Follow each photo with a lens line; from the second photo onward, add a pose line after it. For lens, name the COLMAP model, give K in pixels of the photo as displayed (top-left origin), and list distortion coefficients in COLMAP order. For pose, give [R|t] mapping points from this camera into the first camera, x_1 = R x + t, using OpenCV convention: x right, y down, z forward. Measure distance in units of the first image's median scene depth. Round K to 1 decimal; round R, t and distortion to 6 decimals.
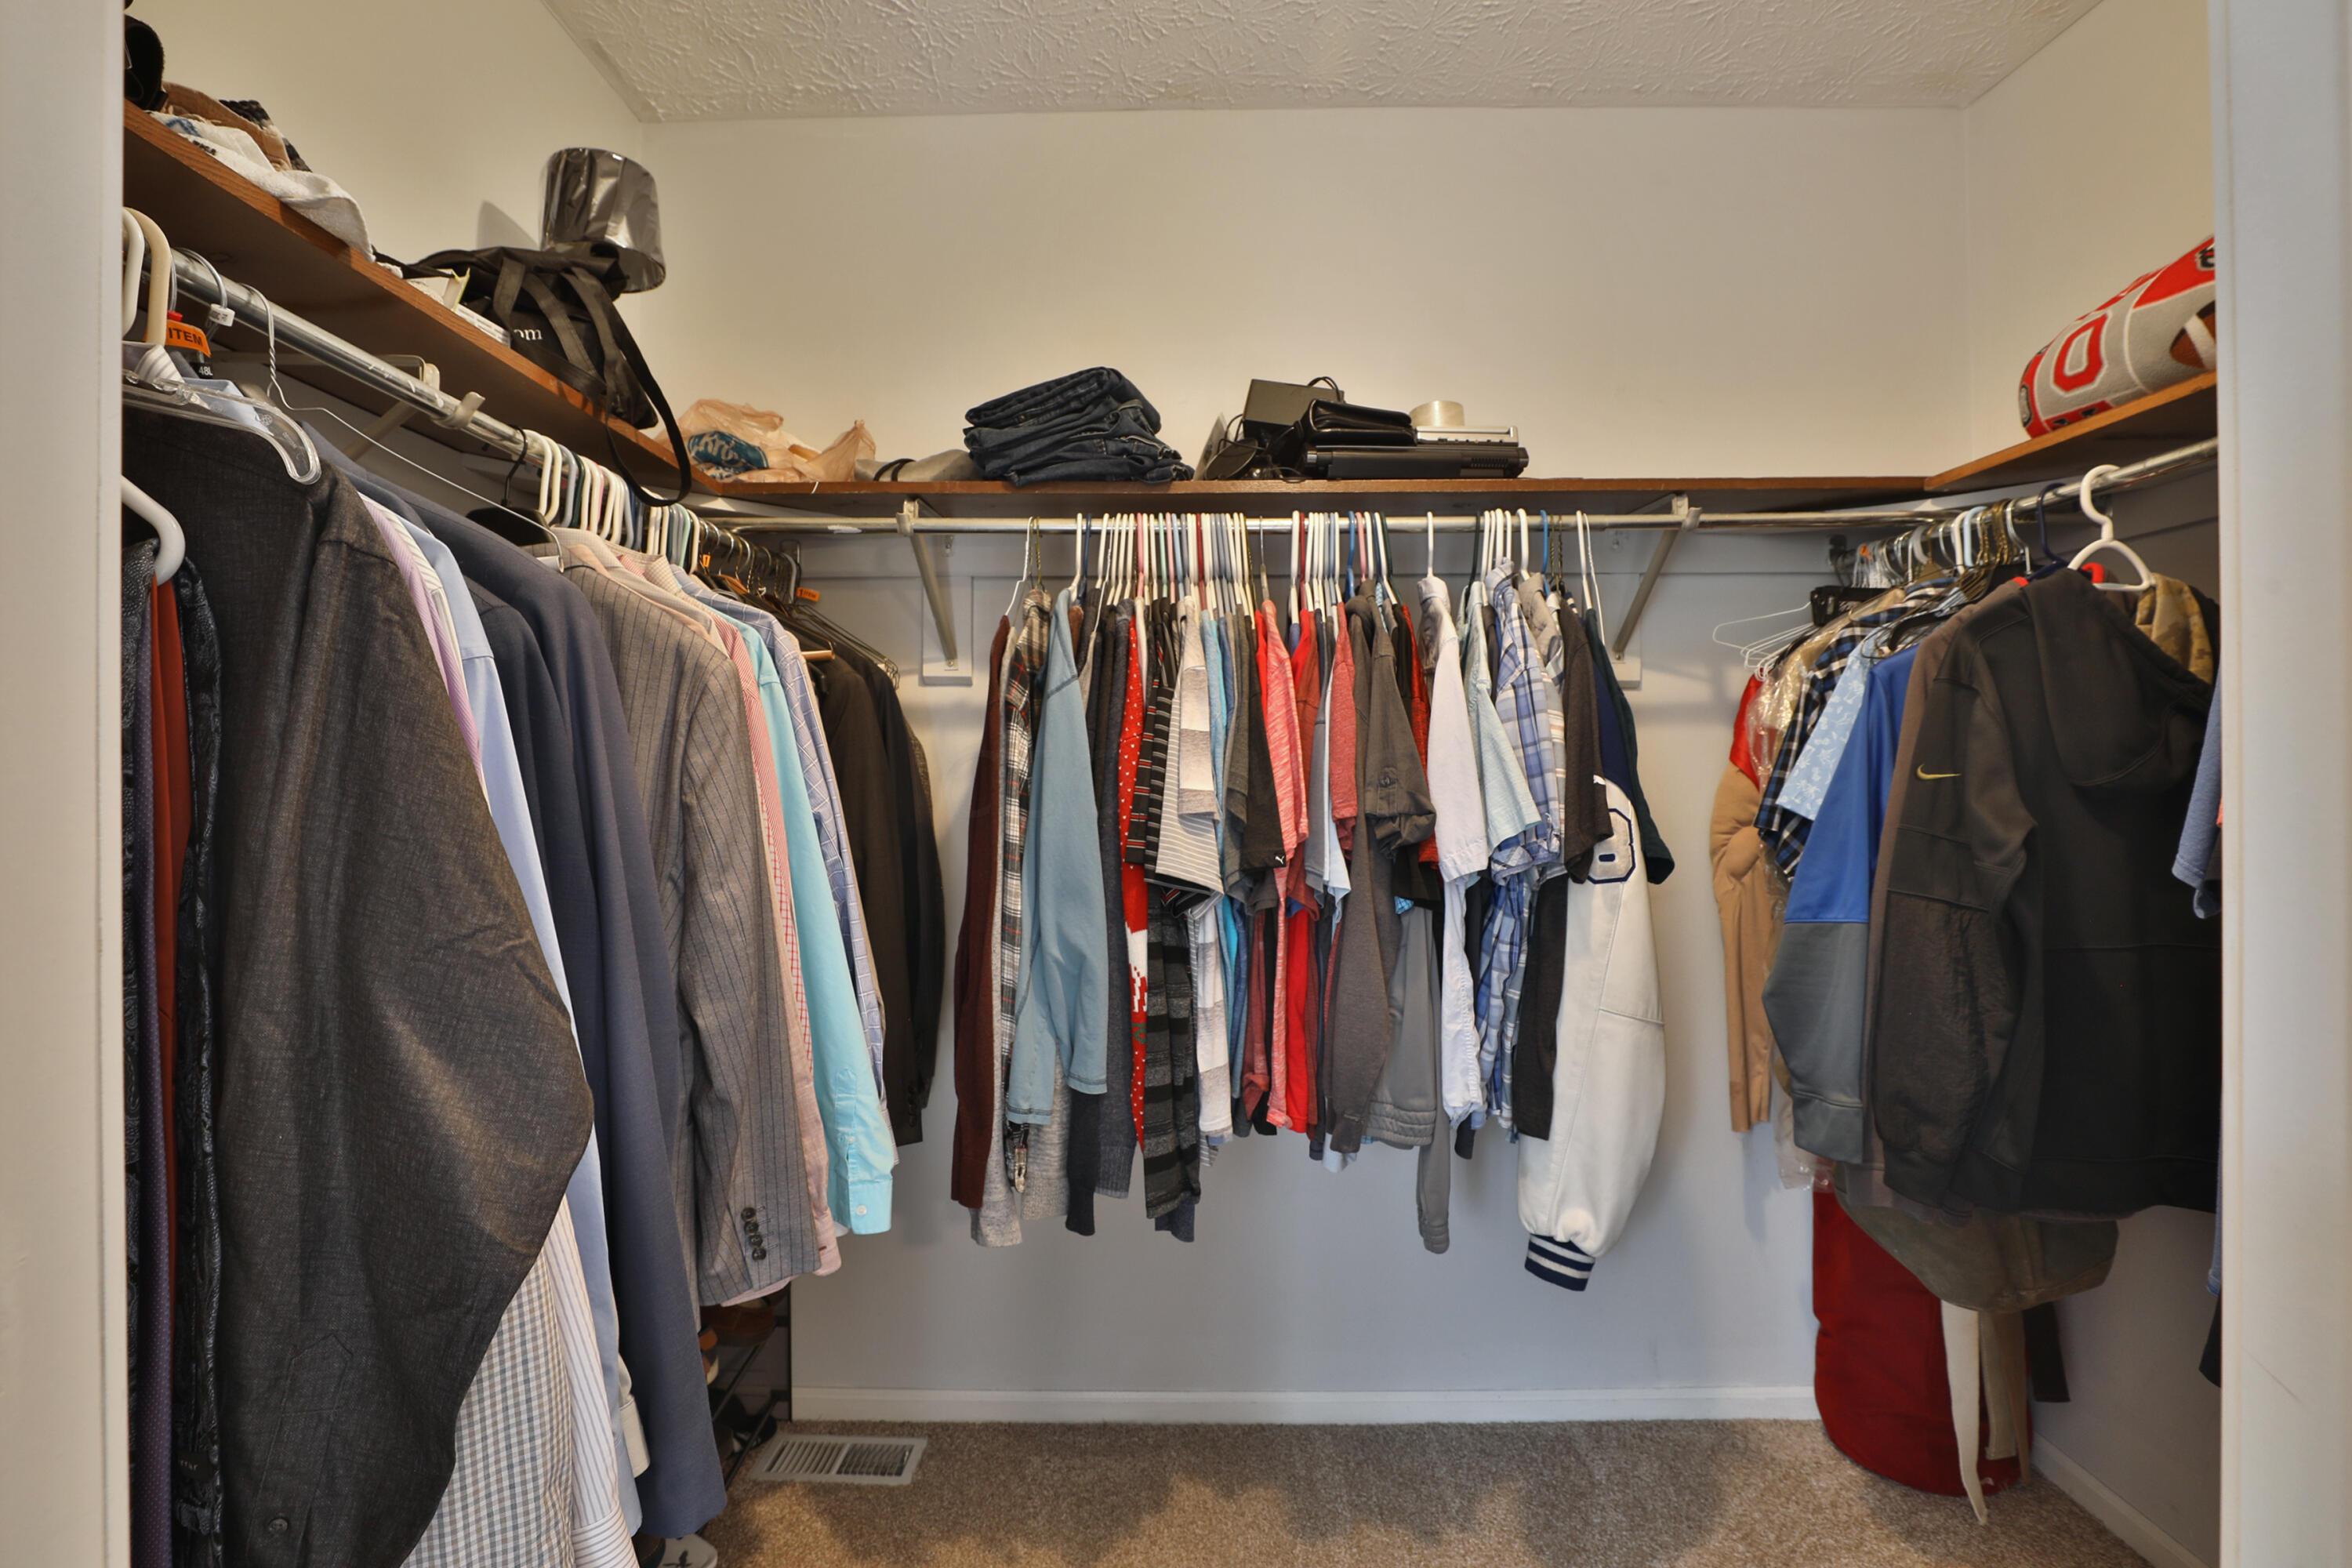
lens RADIAL K [[1059.2, 0, 1176.0], [0, 1059.2, 784.0], [0, 0, 1]] dist [-0.026258, 0.000257]
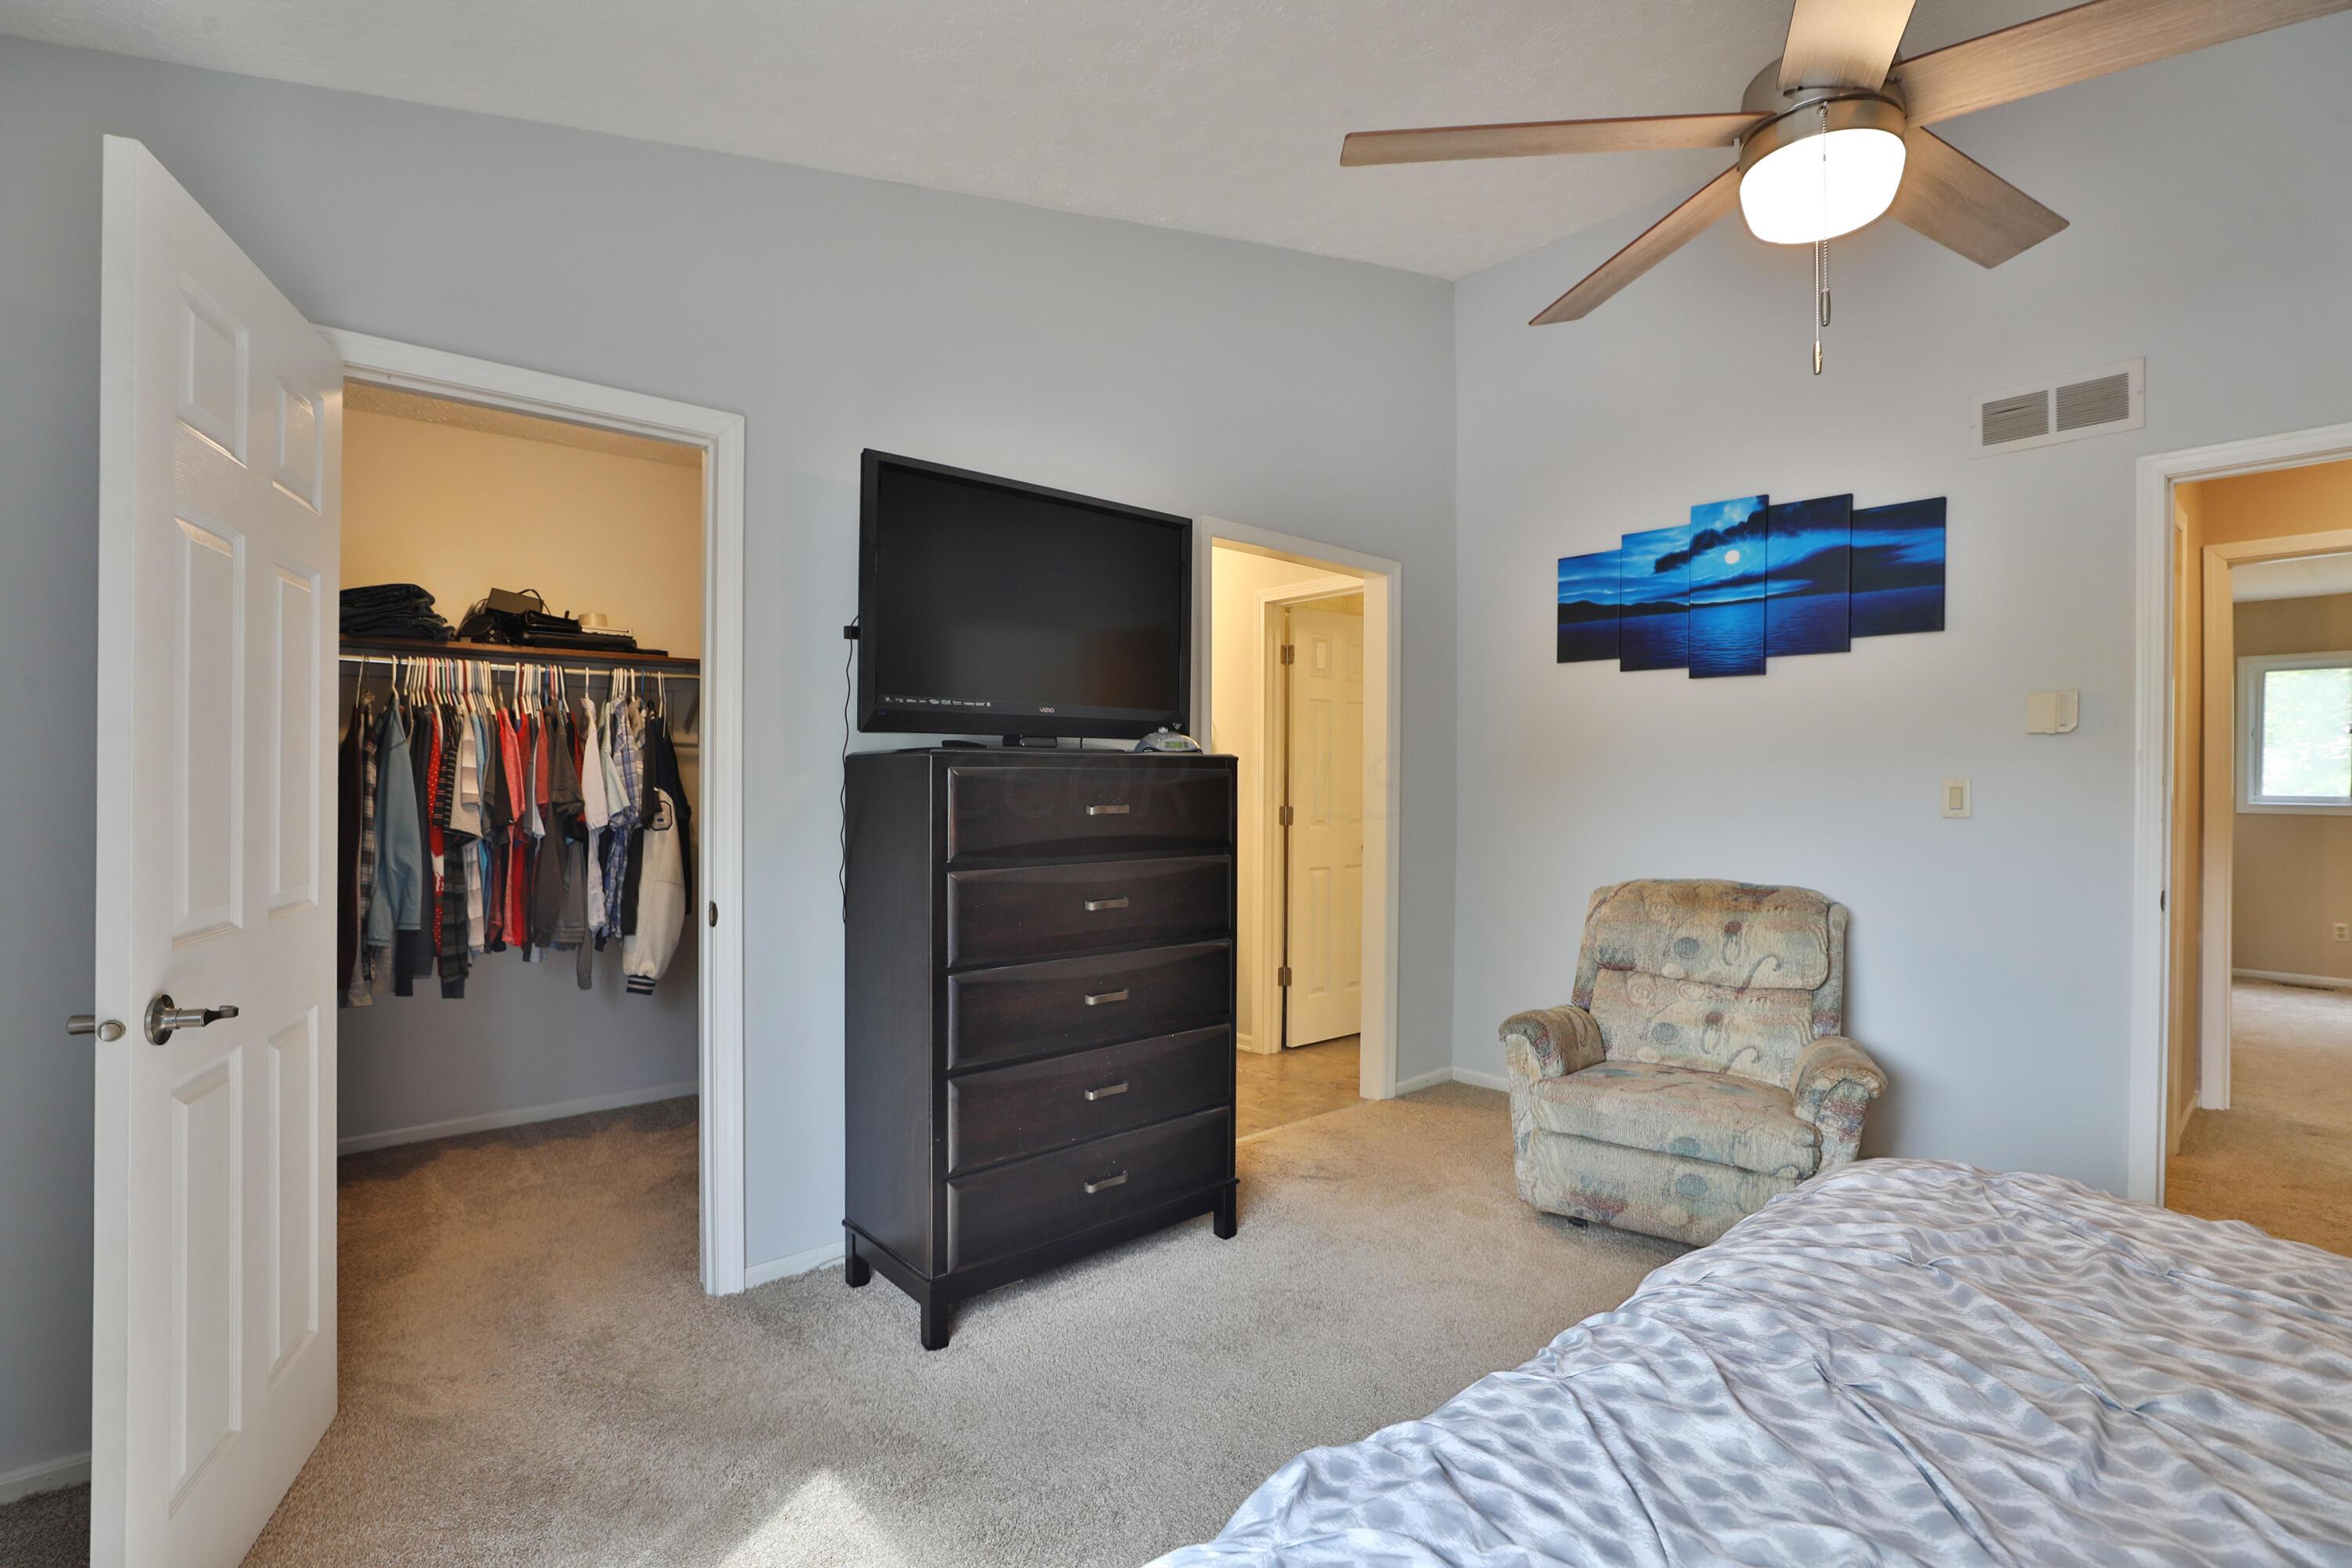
lens RADIAL K [[1059.2, 0, 1176.0], [0, 1059.2, 784.0], [0, 0, 1]] dist [-0.026258, 0.000257]
pose [[0.759028, 0.009416, 0.650990, -0.282305], [-0.001590, 0.999919, -0.012609, 0.012765], [-0.651056, 0.008535, 0.758982, -1.642074]]
